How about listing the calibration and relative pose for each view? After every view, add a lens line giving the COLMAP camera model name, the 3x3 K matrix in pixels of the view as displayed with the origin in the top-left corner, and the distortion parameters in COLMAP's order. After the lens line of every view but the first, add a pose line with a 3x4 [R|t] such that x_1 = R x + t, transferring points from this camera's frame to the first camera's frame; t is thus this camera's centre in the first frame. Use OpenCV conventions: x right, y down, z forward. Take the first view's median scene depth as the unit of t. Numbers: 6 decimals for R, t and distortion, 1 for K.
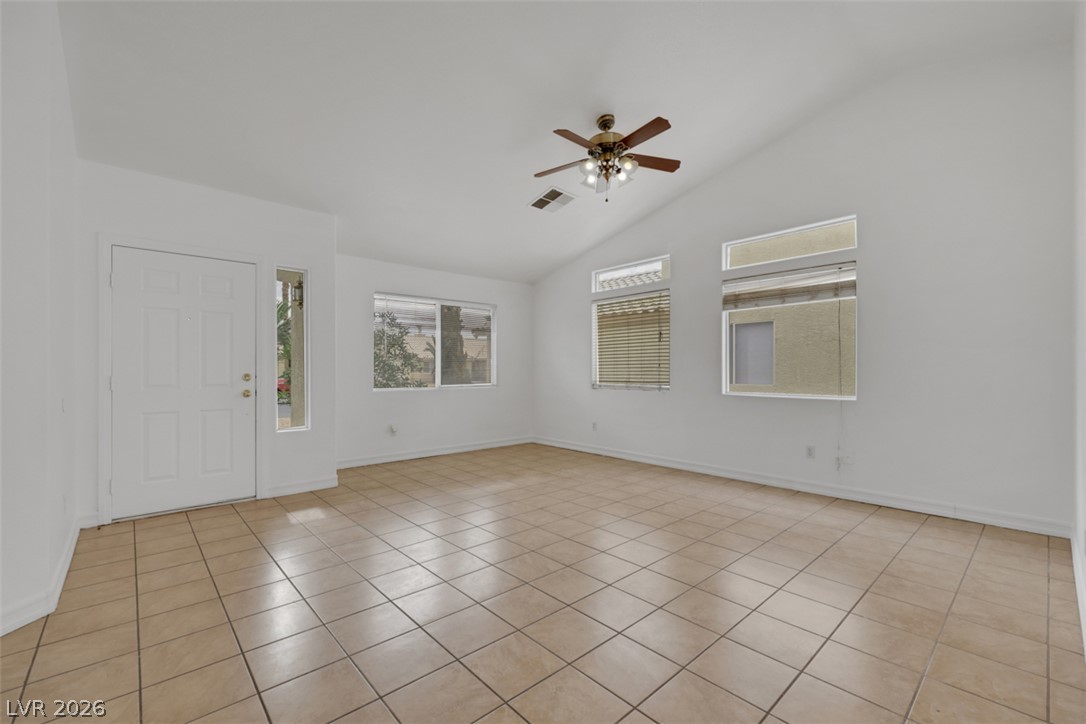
lens RADIAL K [[460.6, 0, 533.4], [0, 460.6, 362.7], [0, 0, 1]] dist [0.000182, 0.000079]
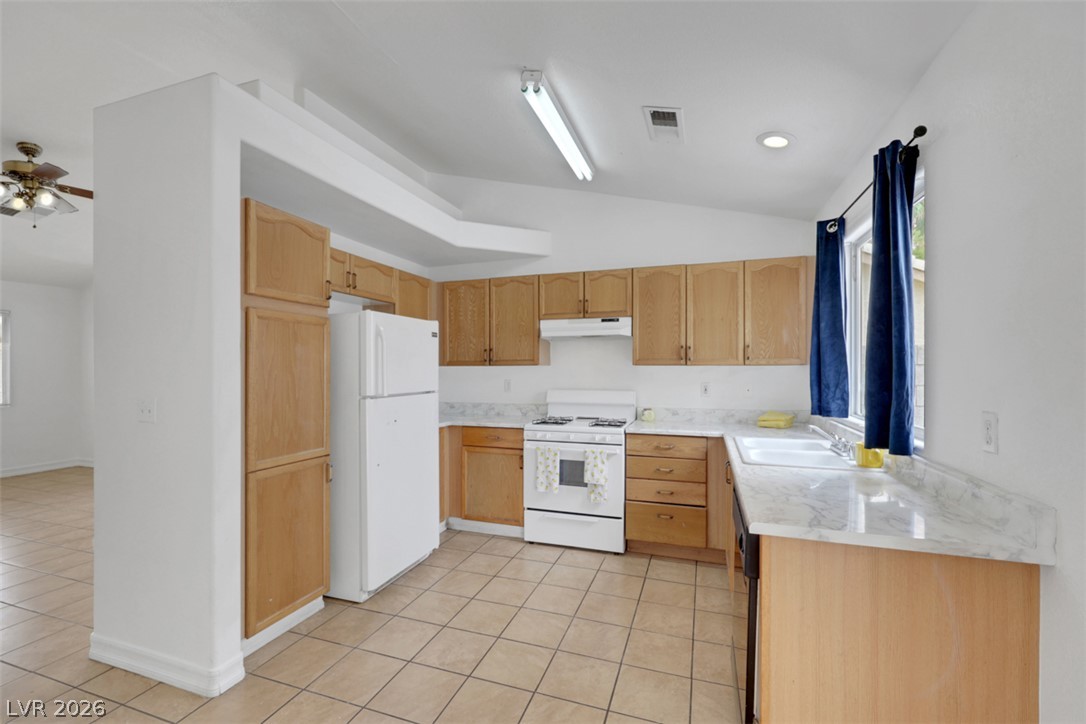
lens RADIAL K [[460.6, 0, 540.9], [0, 460.6, 369.1], [0, 0, 1]] dist [0.000182, 0.000079]
pose [[0.874495, -0.004769, 0.485011, 0.516705], [-0.006437, 0.999749, 0.021436, -0.058000], [-0.484992, -0.021868, 0.874245, -0.340299]]
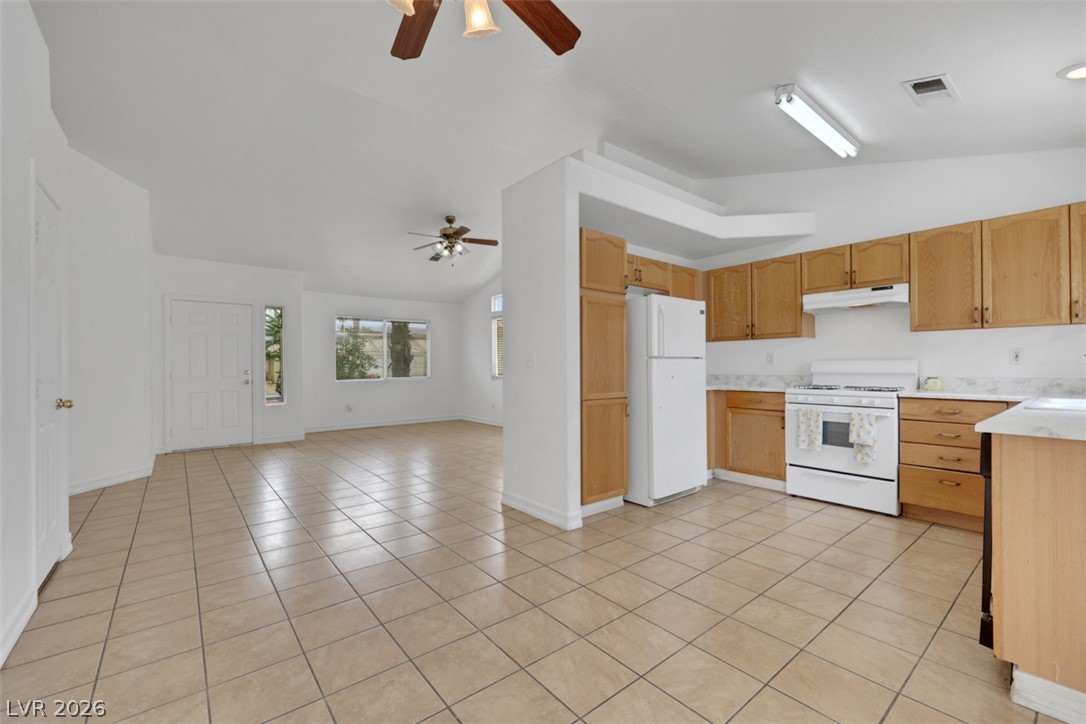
lens RADIAL K [[449.1, 0, 543.5], [0, 449.1, 362.8], [0, 0, 1]] dist [-0.002103, 0.000557]
pose [[0.998802, -0.007885, -0.048293, 0.459963], [0.008505, 0.999884, 0.012647, -0.014159], [0.048188, -0.013043, 0.998753, -0.500053]]
